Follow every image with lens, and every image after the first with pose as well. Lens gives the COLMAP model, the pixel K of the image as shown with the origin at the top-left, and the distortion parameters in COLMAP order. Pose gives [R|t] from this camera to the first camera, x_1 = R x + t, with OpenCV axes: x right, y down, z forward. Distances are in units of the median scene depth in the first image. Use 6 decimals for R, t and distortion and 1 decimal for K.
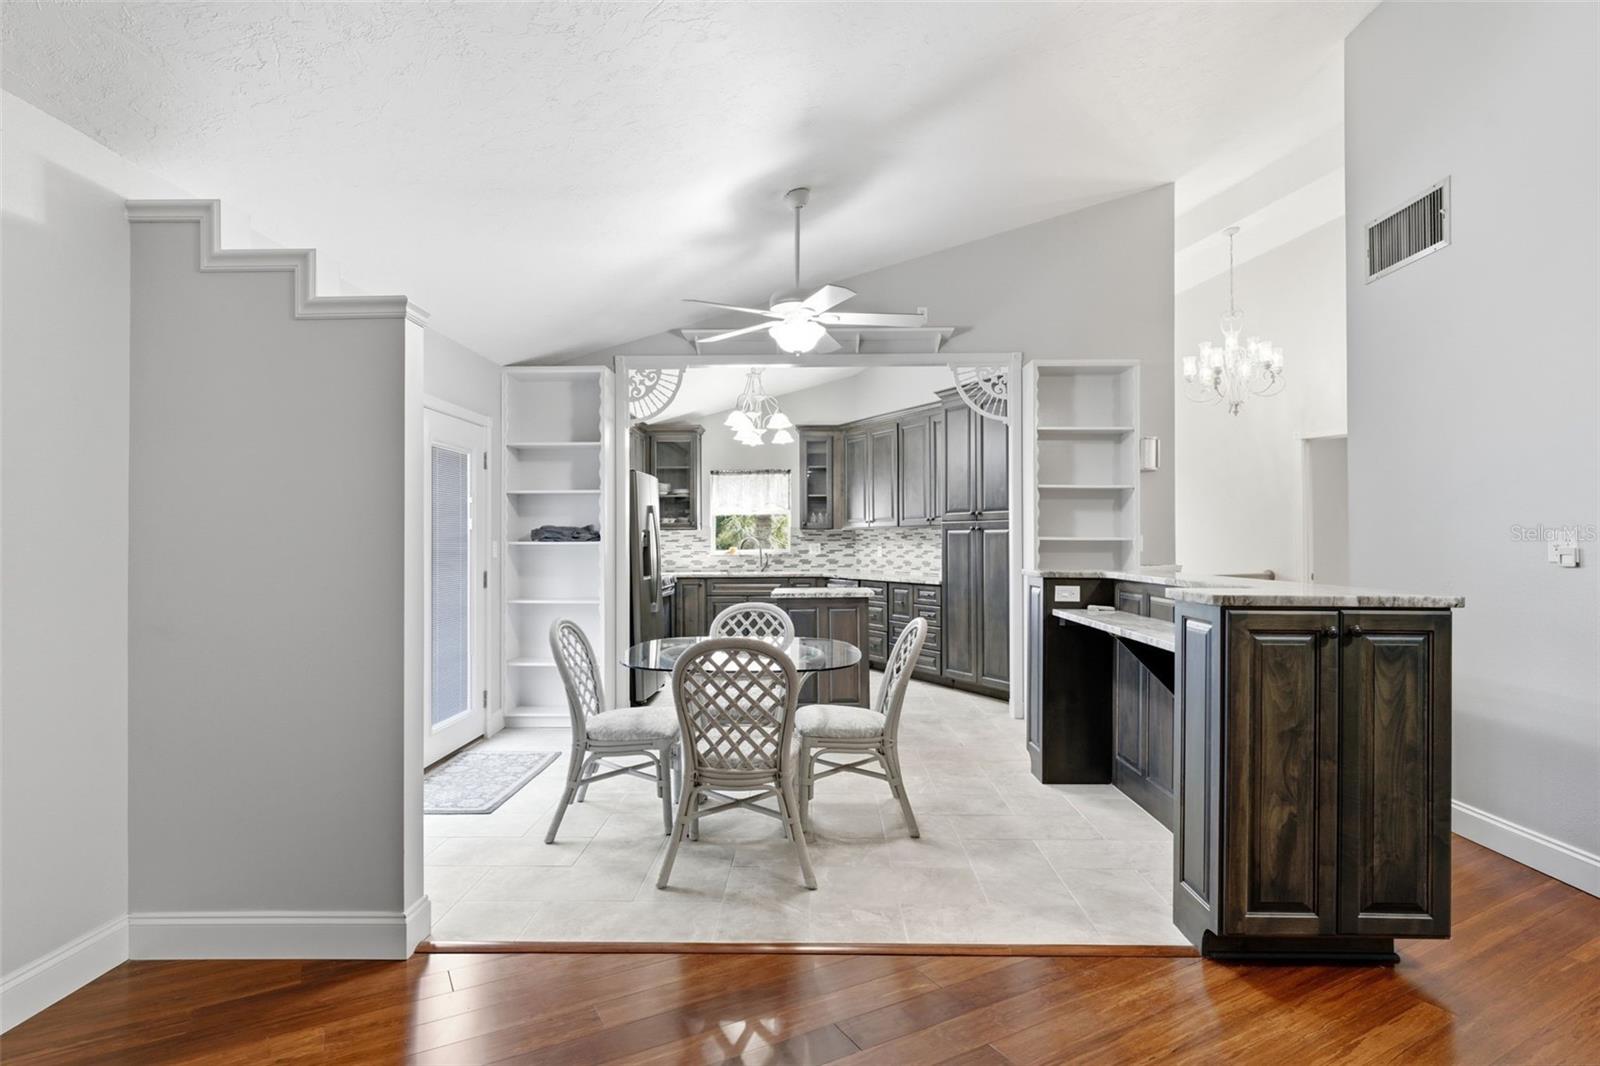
lens RADIAL K [[810.3, 0, 824.2], [0, 810.3, 534.4], [0, 0, 1]] dist [-0.001385, -0.002616]
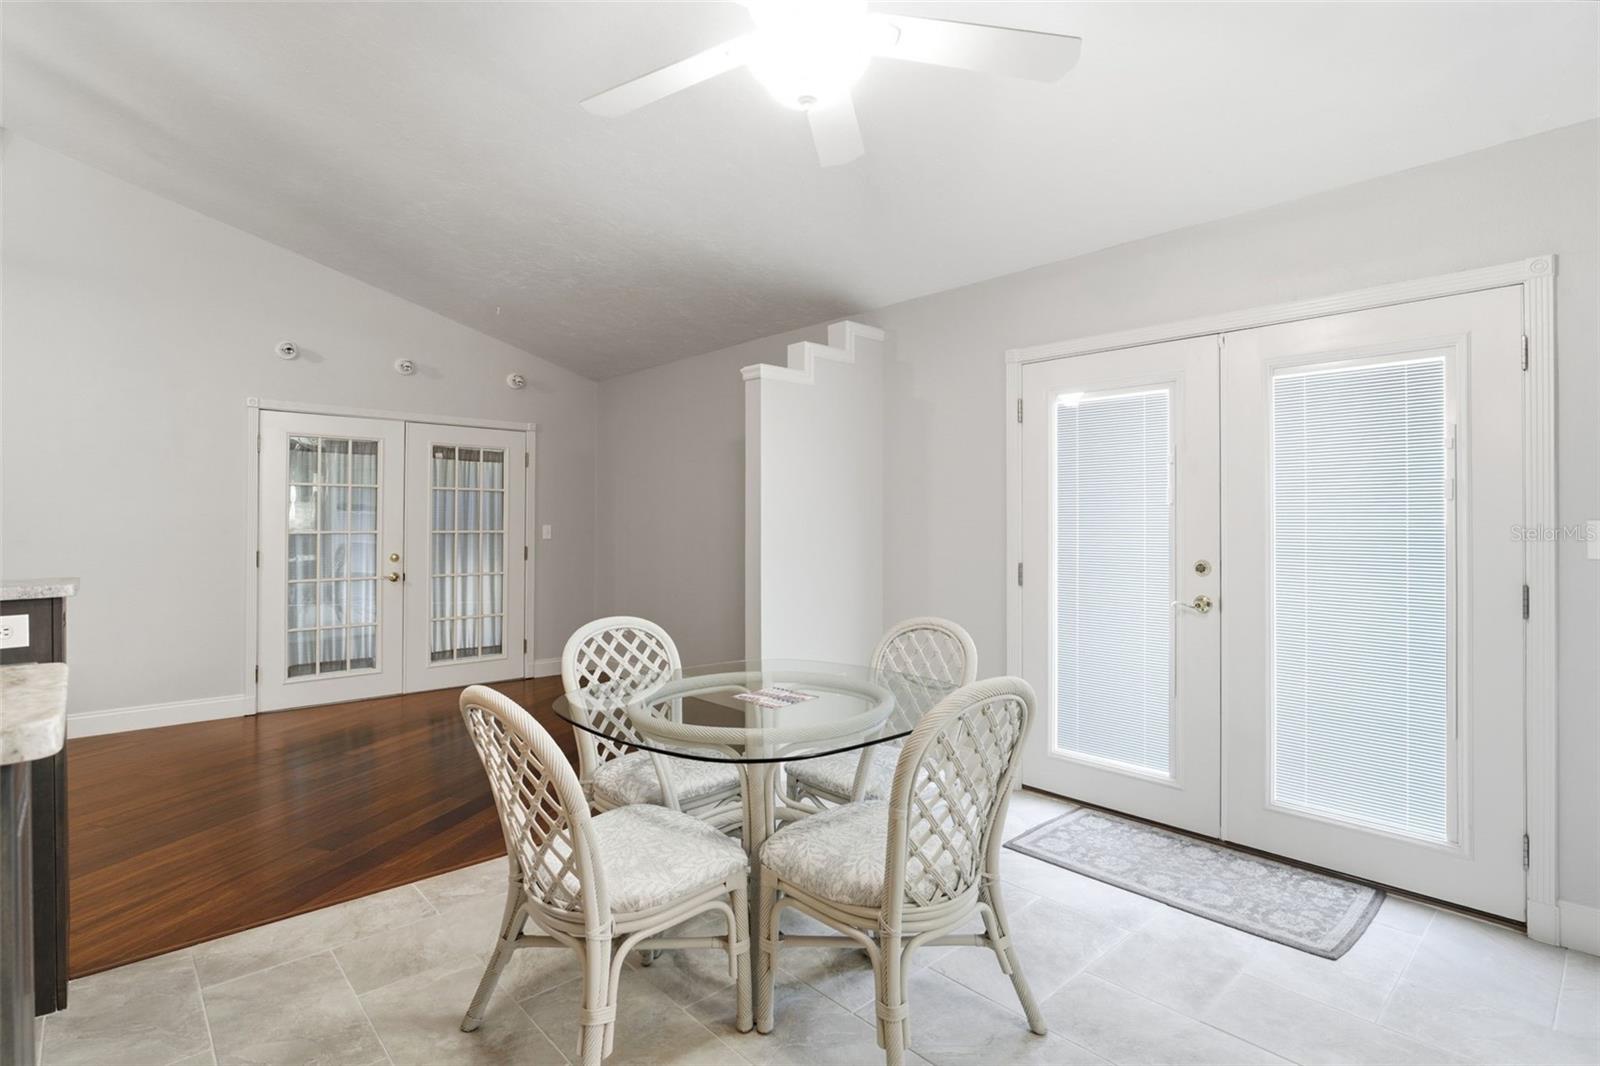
lens RADIAL K [[810.3, 0, 797.9], [0, 810.3, 522.6], [0, 0, 1]] dist [-0.001385, -0.002616]
pose [[-0.734632, 0.003875, -0.678454, 0.204189], [0.006511, 0.999978, -0.001338, 0.006243], [0.678434, -0.005401, -0.734641, 0.968870]]
